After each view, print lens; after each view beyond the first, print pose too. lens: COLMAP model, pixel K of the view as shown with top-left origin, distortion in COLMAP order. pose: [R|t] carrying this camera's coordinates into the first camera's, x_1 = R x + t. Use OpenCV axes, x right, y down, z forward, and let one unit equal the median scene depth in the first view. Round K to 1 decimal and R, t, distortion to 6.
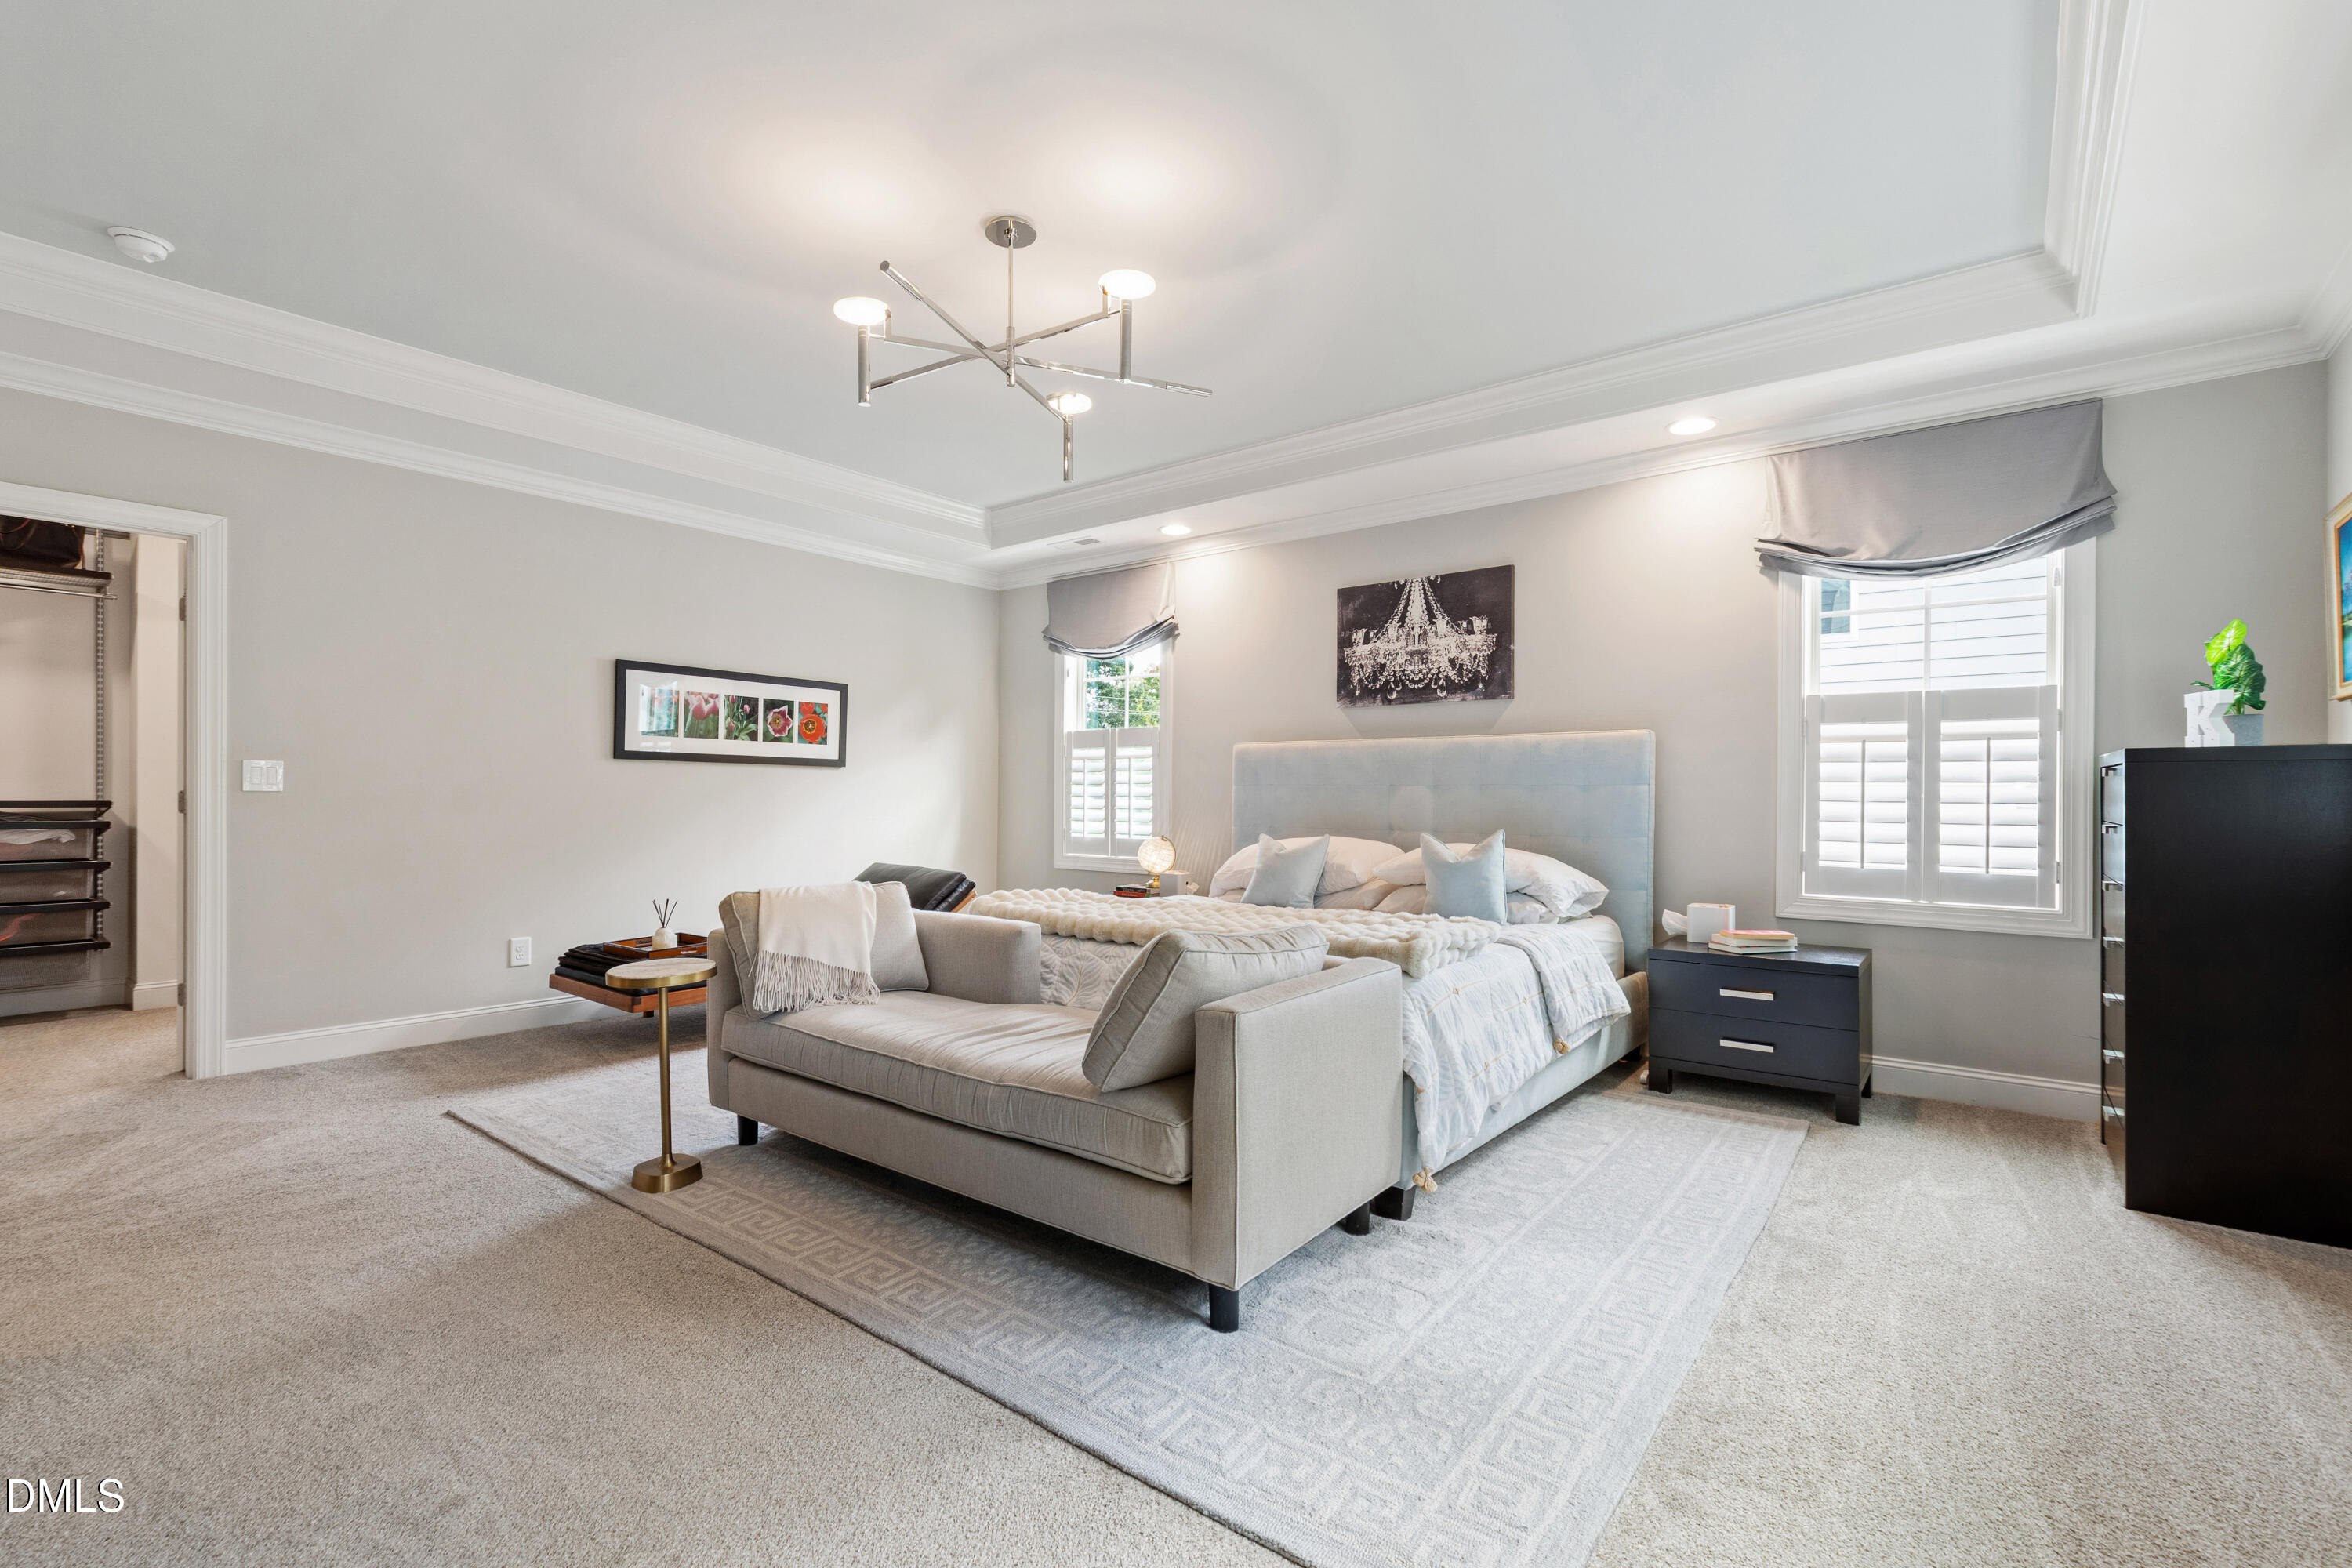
lens RADIAL K [[1040.9, 0, 1184.0], [0, 1040.9, 794.0], [0, 0, 1]] dist [0.001172, -0.000738]
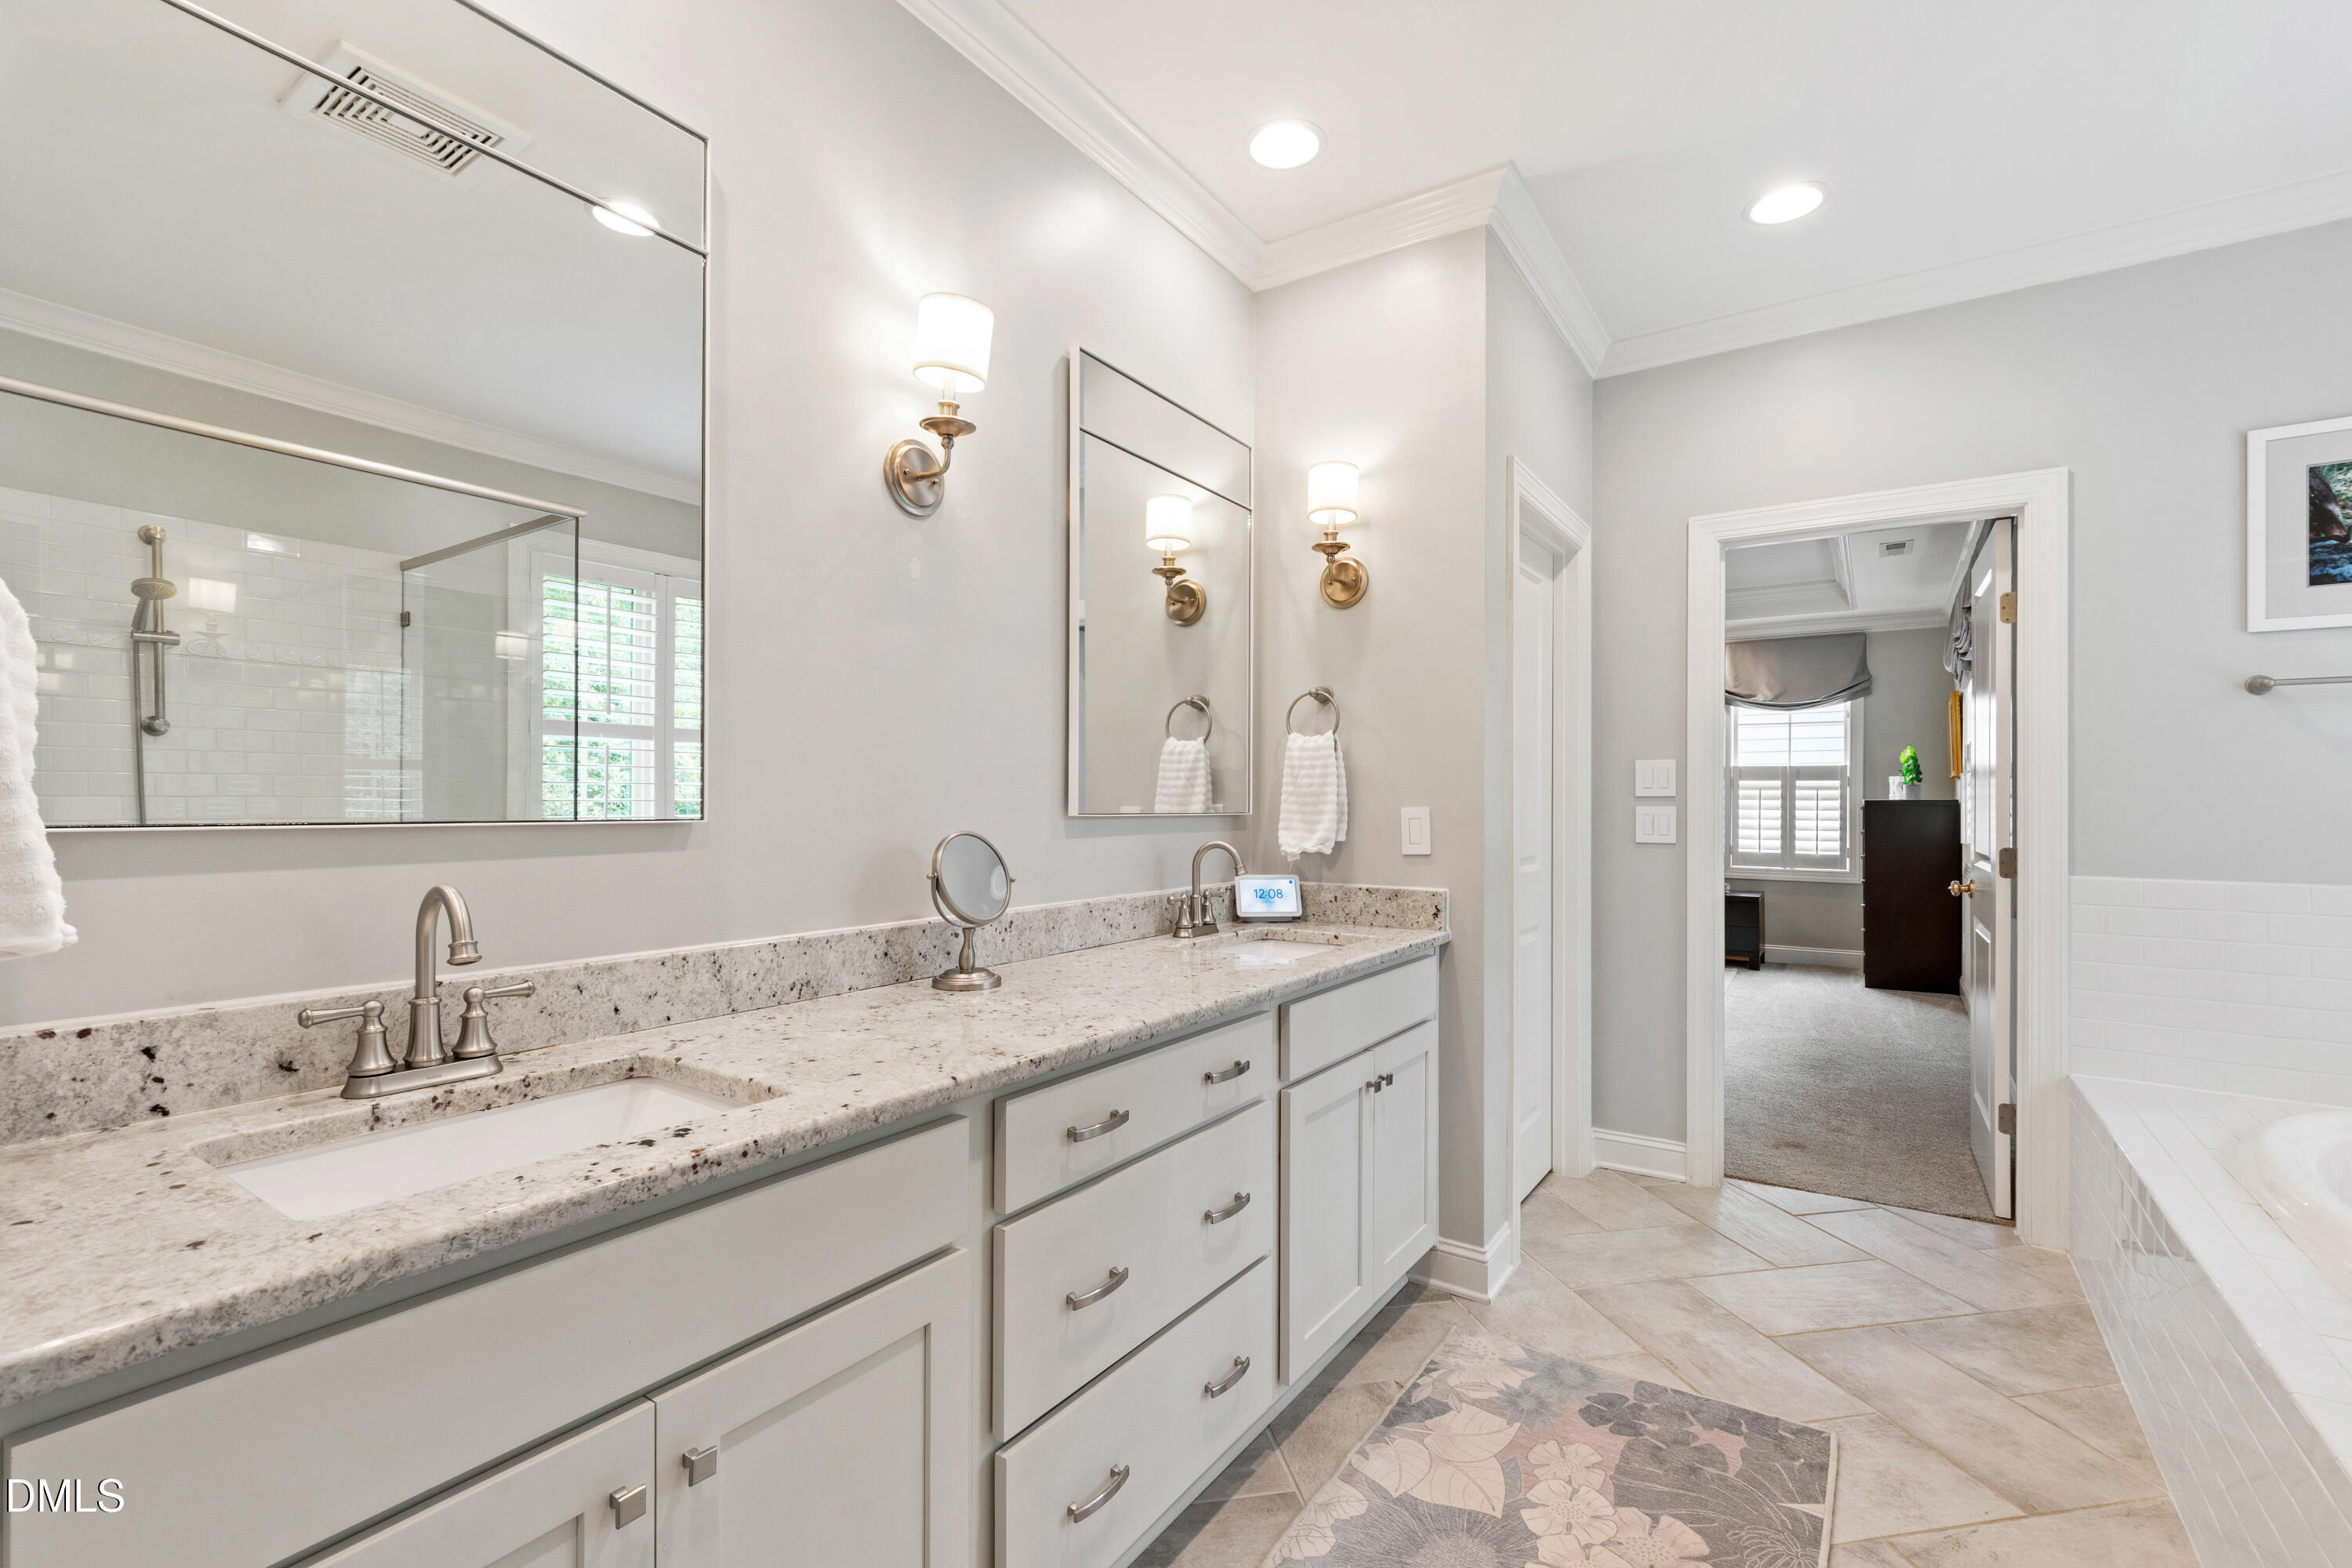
lens RADIAL K [[1040.9, 0, 1172.1], [0, 1040.9, 801.4], [0, 0, 1]] dist [0.001172, -0.000738]
pose [[0.997548, -0.008027, 0.069525, -0.729071], [0.007332, 0.999921, 0.010242, -0.065321], [-0.069602, -0.009707, 0.997528, -1.090000]]
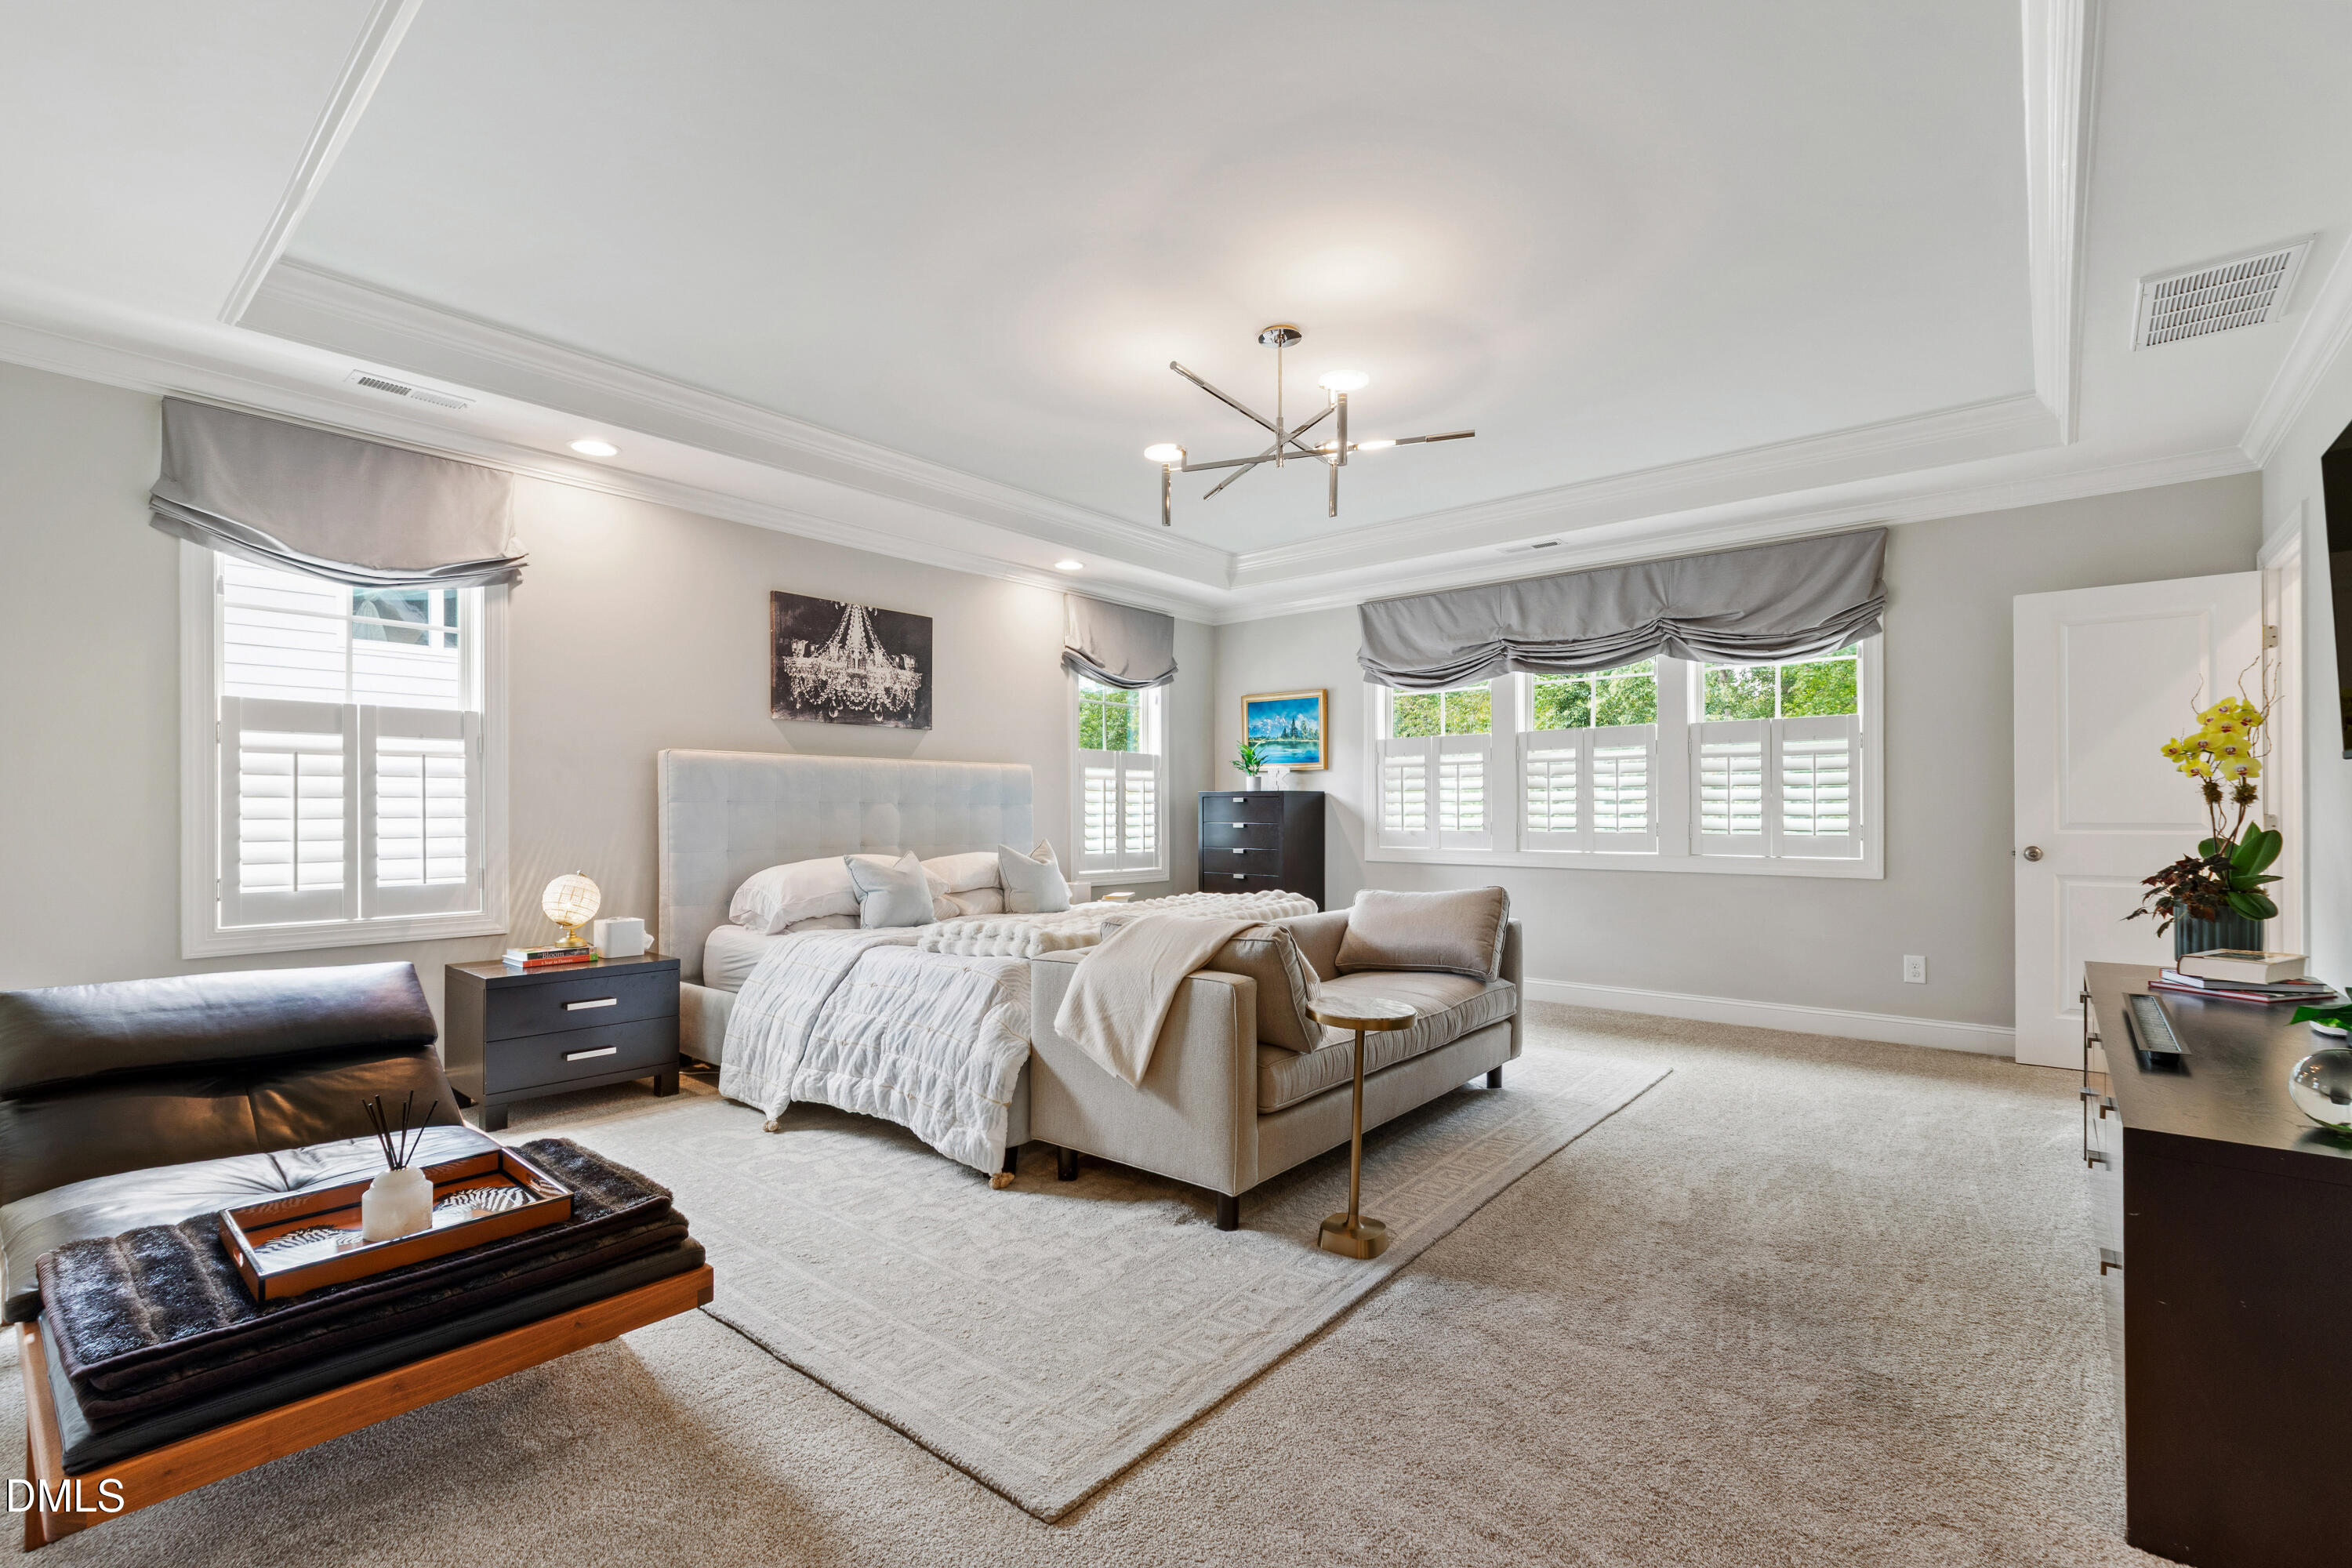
lens RADIAL K [[1040.9, 0, 1182.3], [0, 1040.9, 787.1], [0, 0, 1]] dist [0.001172, -0.000738]
pose [[0.026918, 0.018995, 0.999457, -0.280125], [0.001726, 0.999817, -0.019049, -0.001384], [-0.999636, 0.002238, 0.026880, 0.223542]]
